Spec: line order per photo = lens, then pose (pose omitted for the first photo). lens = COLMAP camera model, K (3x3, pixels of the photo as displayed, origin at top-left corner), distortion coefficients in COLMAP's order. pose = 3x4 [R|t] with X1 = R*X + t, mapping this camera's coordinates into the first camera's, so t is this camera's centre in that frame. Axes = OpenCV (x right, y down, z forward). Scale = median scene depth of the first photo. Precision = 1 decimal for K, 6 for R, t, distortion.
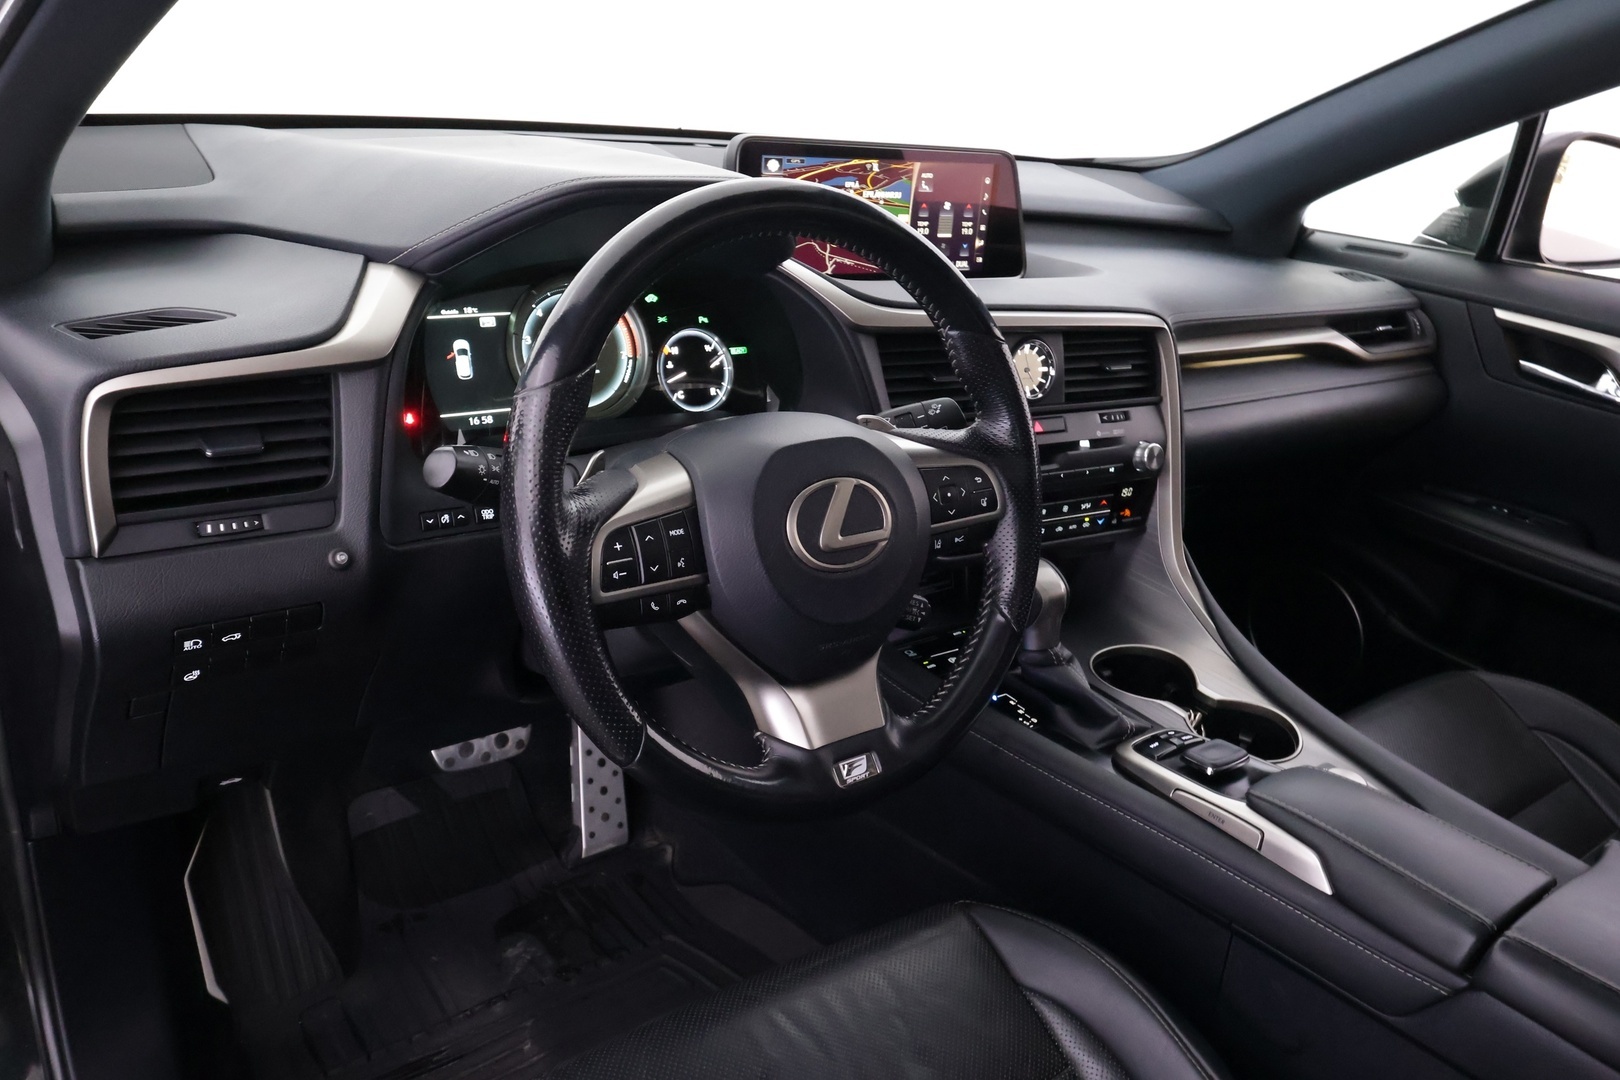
lens RADIAL K [[1194.7, 0, 788.0], [0, 1194.7, 542.9], [0, 0, 1]] dist [-0.009649, 0.009008]
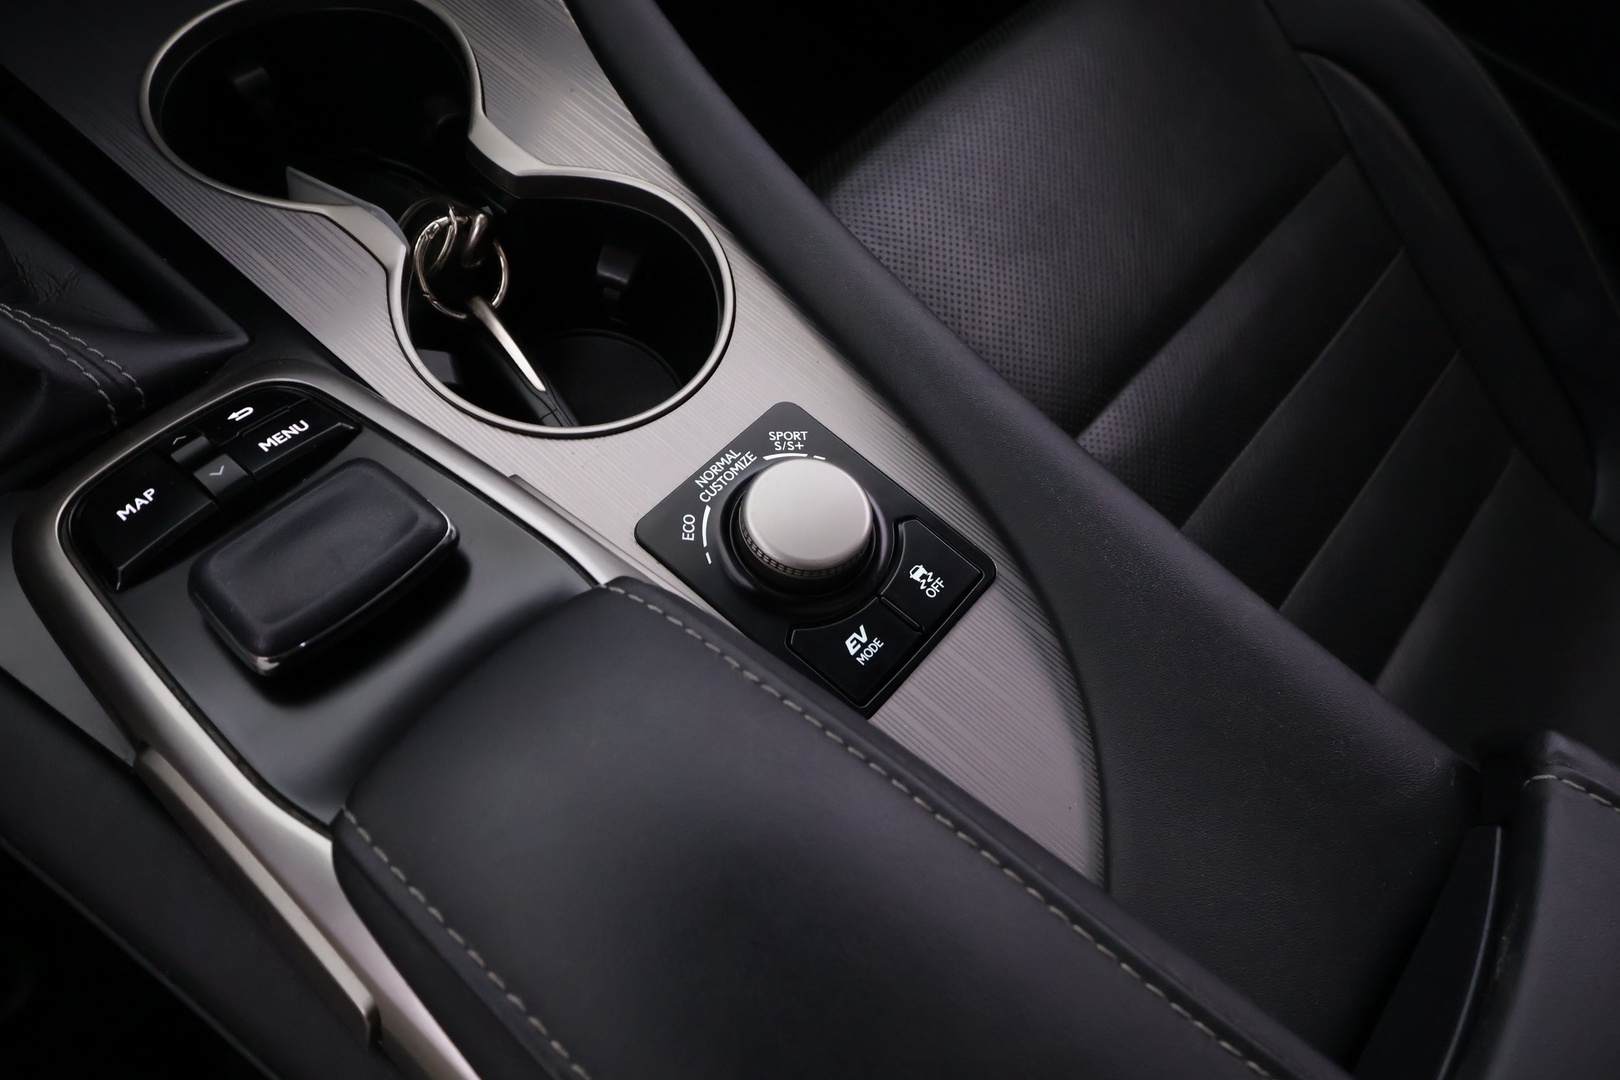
lens RADIAL K [[1172.7, 0, 820.5], [0, 1172.7, 544.8], [0, 0, 1]] dist [0.005426, -0.004661]
pose [[0.967103, -0.176483, 0.183208, 0.349248], [0.029007, 0.792009, 0.609820, 0.012600], [-0.252725, -0.584445, 0.771073, 0.637580]]
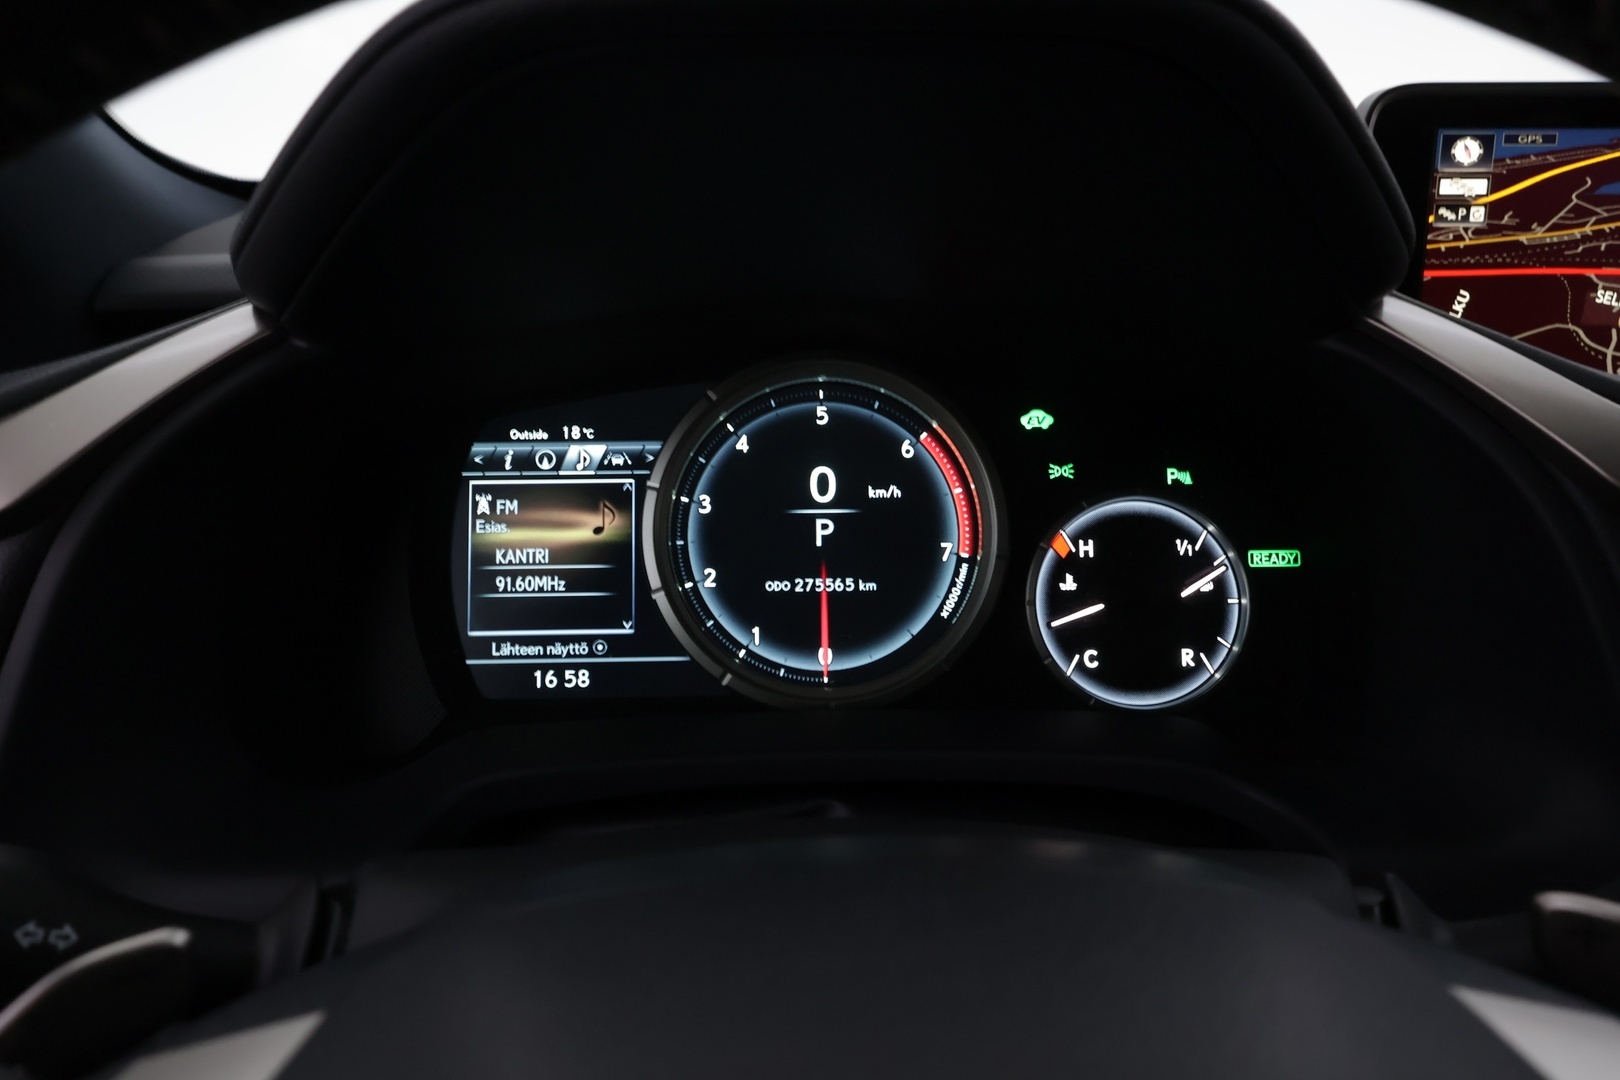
lens RADIAL K [[1194.7, 0, 811.5], [0, 1194.7, 548.5], [0, 0, 1]] dist [-0.009649, 0.009008]
pose [[0.816386, 0.055578, -0.574827, 0.054441], [-0.144180, 0.983454, -0.109682, -0.094034], [0.559220, 0.172421, 0.810891, 0.565191]]
